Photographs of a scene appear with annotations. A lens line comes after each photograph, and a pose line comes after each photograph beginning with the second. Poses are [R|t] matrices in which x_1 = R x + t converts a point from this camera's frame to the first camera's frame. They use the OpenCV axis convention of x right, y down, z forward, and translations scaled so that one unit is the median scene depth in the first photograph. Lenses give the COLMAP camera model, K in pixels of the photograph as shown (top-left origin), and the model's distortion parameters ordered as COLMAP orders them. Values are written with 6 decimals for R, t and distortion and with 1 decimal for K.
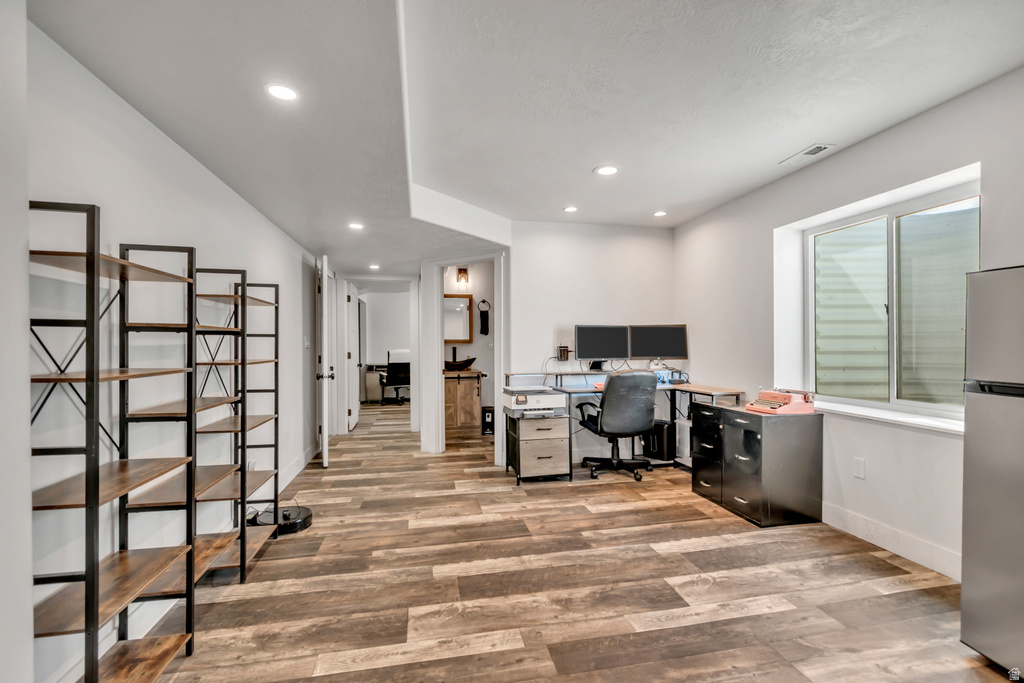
lens RADIAL K [[457.7, 0, 515.4], [0, 457.7, 347.1], [0, 0, 1]] dist [-0.003493, -0.000110]
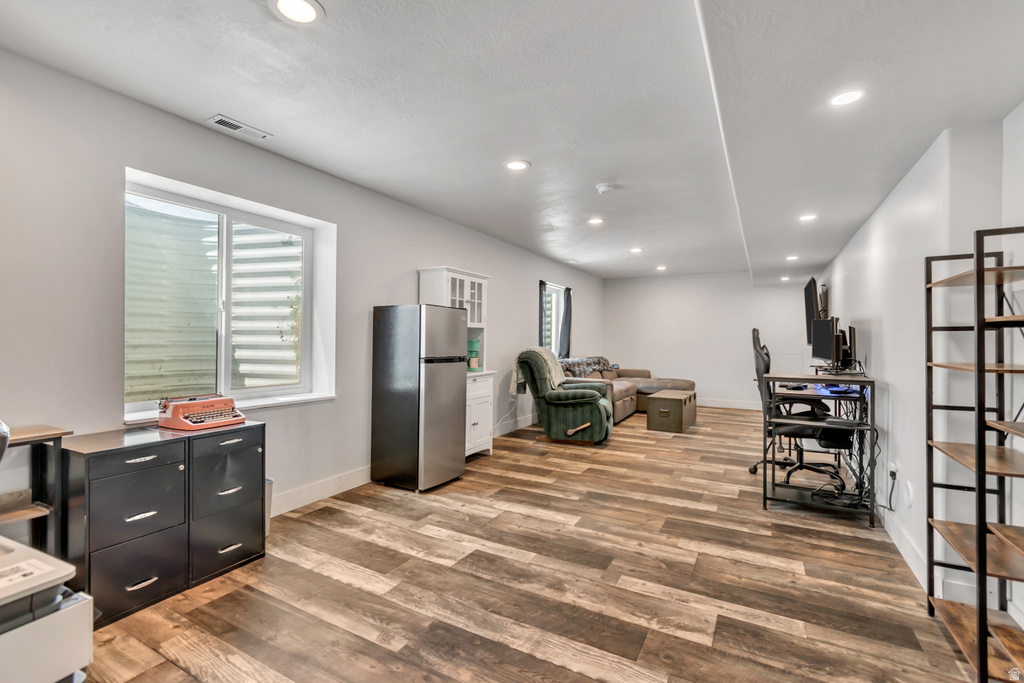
lens RADIAL K [[457.7, 0, 511.6], [0, 457.7, 338.3], [0, 0, 1]] dist [-0.003493, -0.000110]
pose [[-0.759184, 0.001137, 0.650875, -0.450773], [0.001407, 0.999999, -0.000107, -0.008994], [-0.650874, 0.000834, -0.759185, 1.683672]]
